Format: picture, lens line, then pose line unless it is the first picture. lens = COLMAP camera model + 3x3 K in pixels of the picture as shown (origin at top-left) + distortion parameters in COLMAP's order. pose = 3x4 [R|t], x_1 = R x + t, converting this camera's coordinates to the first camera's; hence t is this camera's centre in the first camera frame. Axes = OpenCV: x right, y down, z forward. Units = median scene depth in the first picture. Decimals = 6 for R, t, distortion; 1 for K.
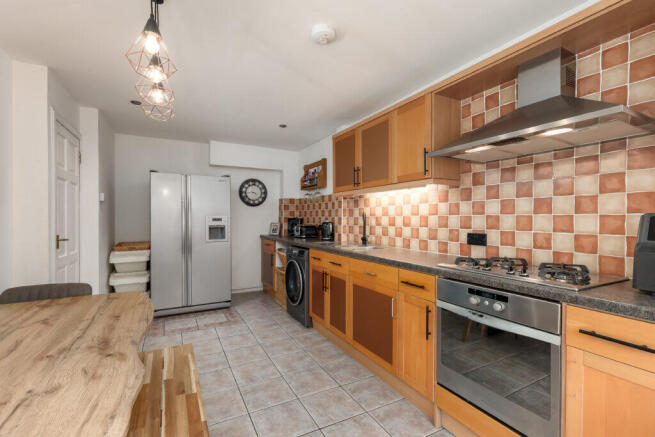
lens RADIAL K [[294.5, 0, 326.3], [0, 294.5, 215.9], [0, 0, 1]] dist [0.008908, -0.000205]
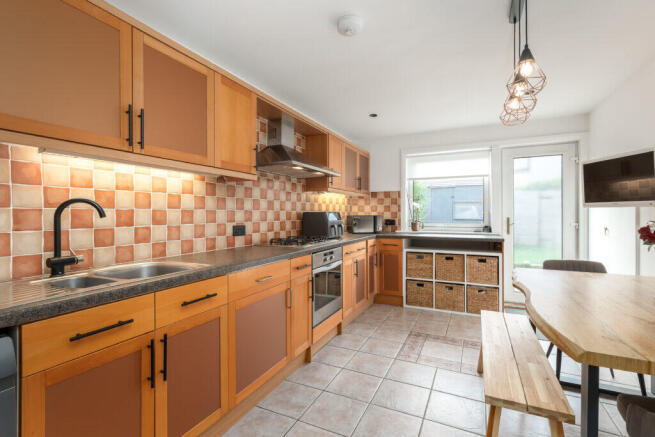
lens RADIAL K [[294.5, 0, 326.3], [0, 294.5, 215.9], [0, 0, 1]] dist [0.008908, -0.000205]
pose [[-0.570169, -0.000656, 0.821527, -0.616432], [0.000356, 0.999999, 0.001045, 0.018199], [-0.821528, 0.000888, -0.570168, 1.307130]]
